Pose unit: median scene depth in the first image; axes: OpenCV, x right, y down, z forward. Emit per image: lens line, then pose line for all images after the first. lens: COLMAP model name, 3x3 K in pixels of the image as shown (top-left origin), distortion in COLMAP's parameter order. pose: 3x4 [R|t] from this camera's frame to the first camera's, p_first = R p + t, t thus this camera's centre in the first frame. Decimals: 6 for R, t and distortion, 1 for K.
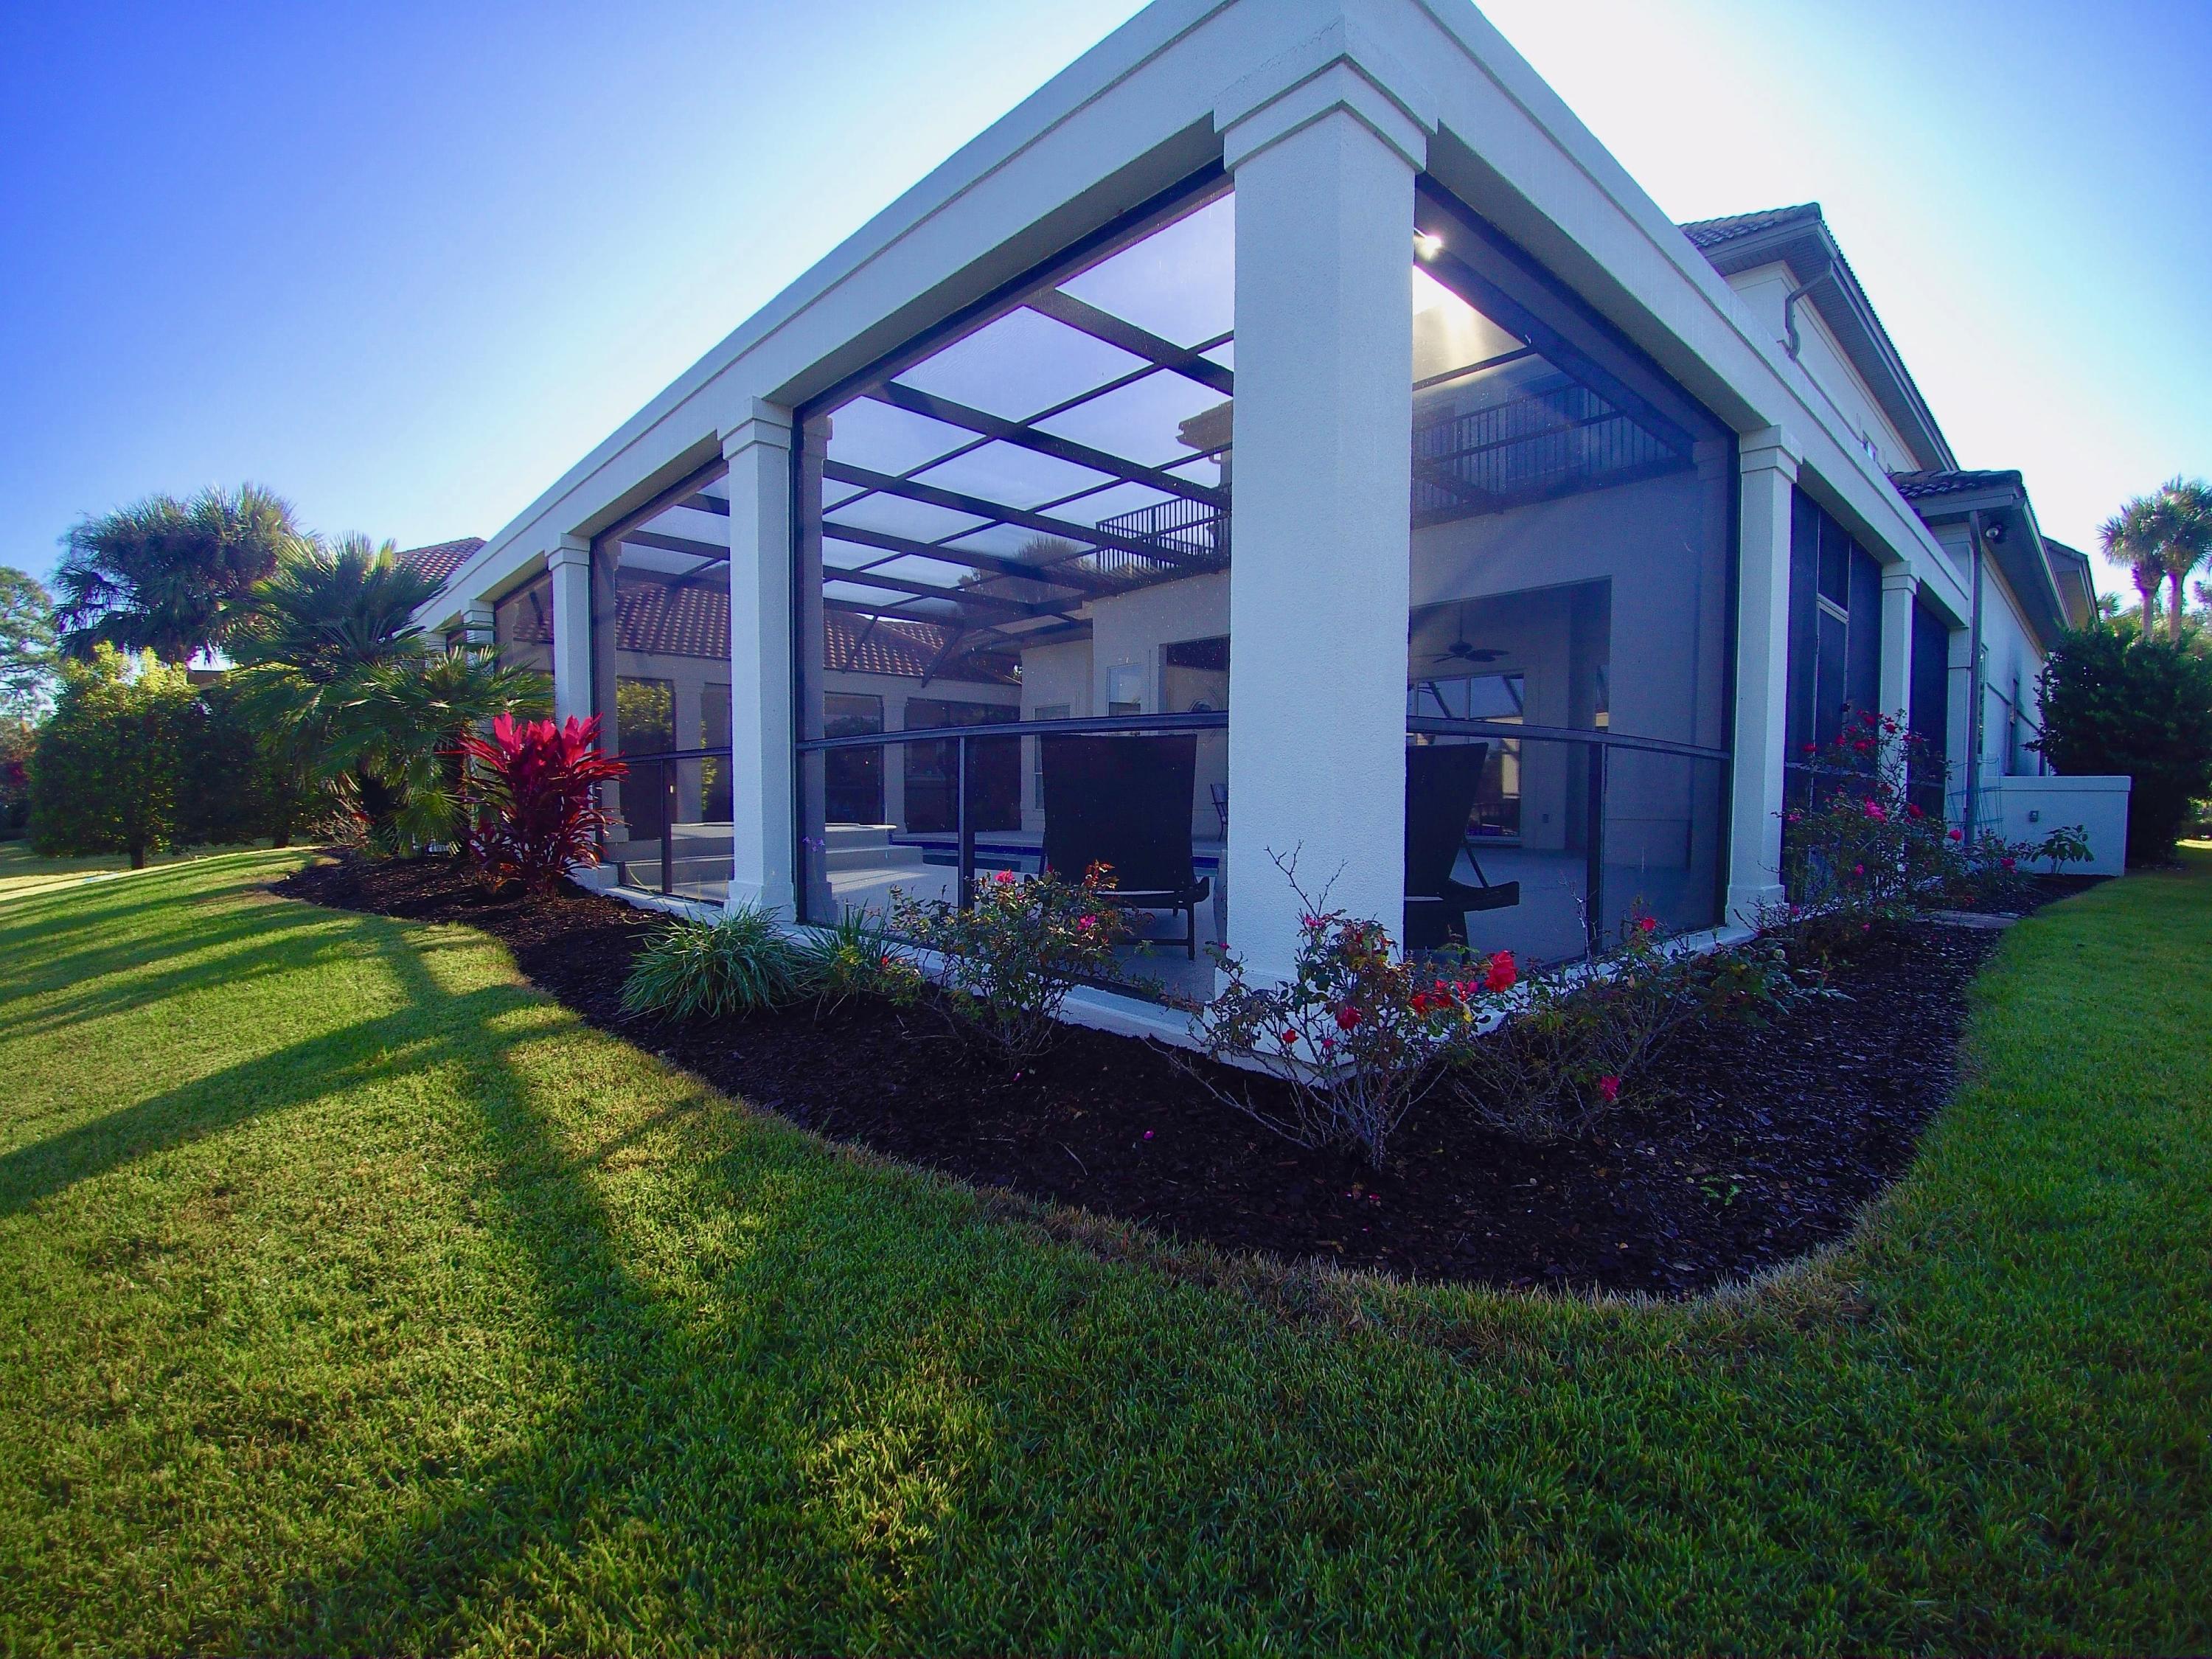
lens RADIAL K [[1012.0, 0, 1124.3], [0, 1012.0, 856.1], [0, 0, 1]] dist [-0.025658, -0.019201]
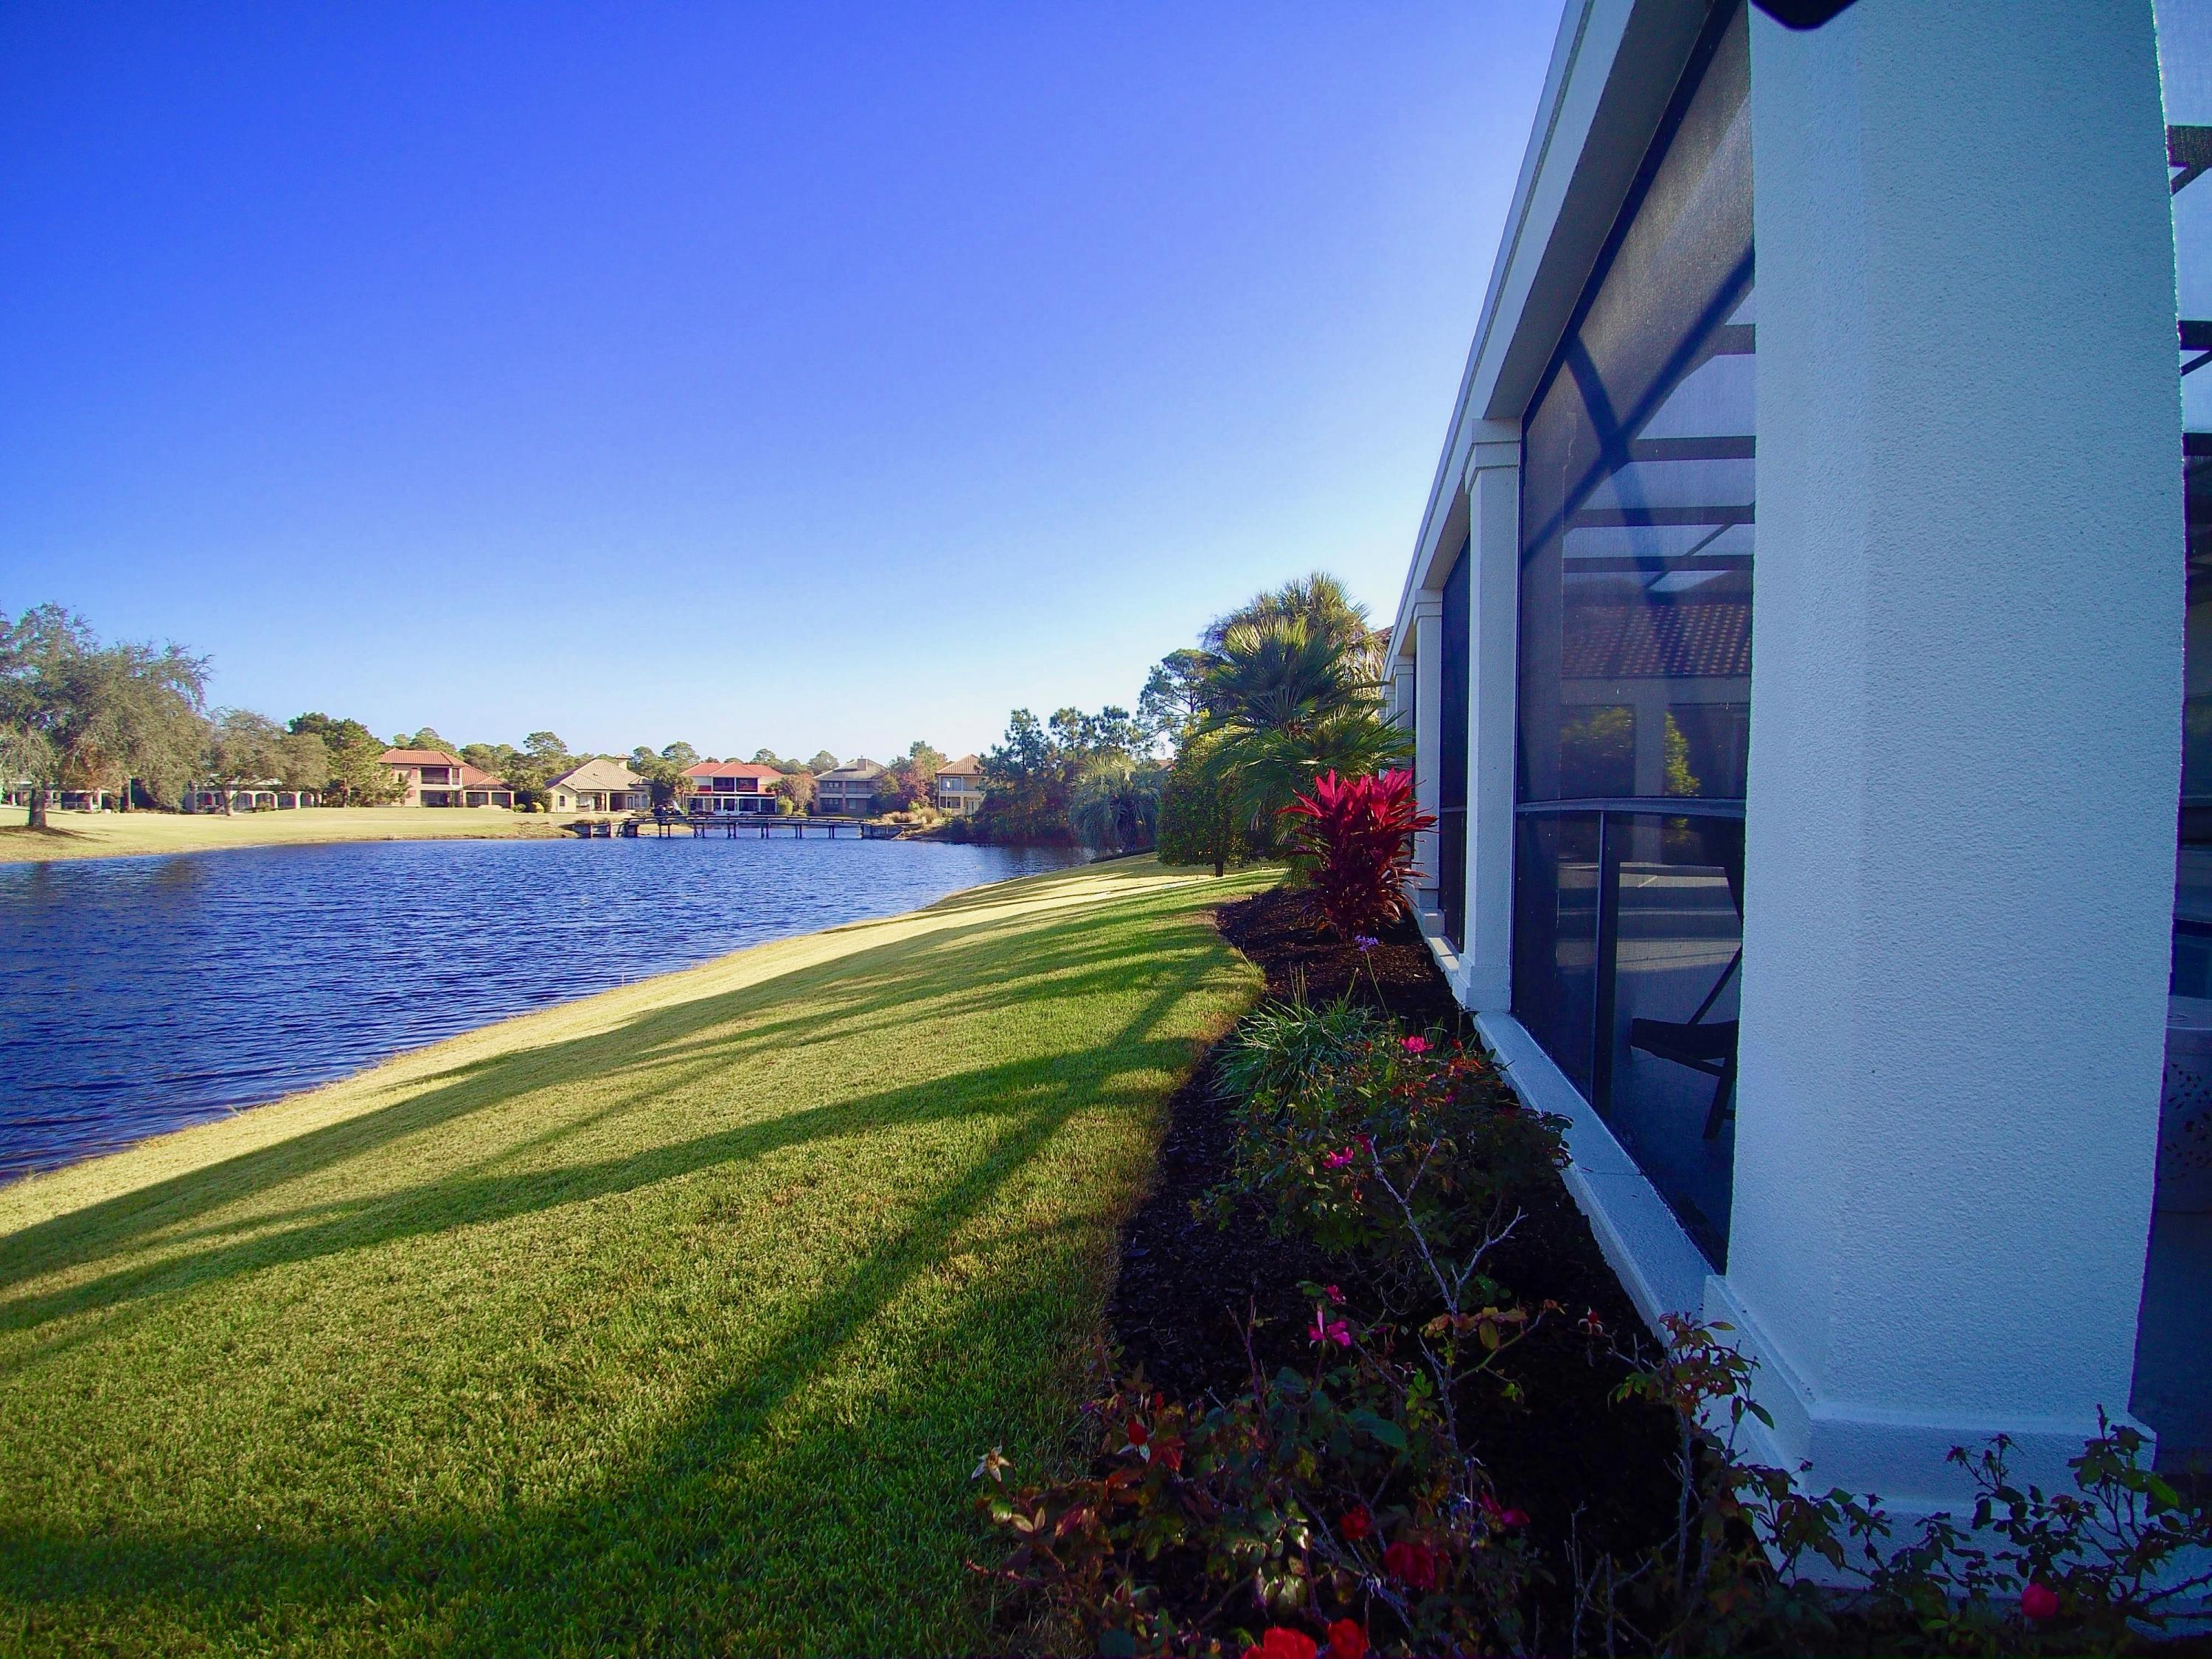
lens RADIAL K [[1012.0, 0, 1124.3], [0, 1012.0, 856.1], [0, 0, 1]] dist [-0.025658, -0.019201]
pose [[0.562348, 0.035167, -0.826152, 0.411183], [-0.048041, 0.998797, 0.009815, -0.127988], [0.825504, 0.034169, 0.563361, 0.506304]]
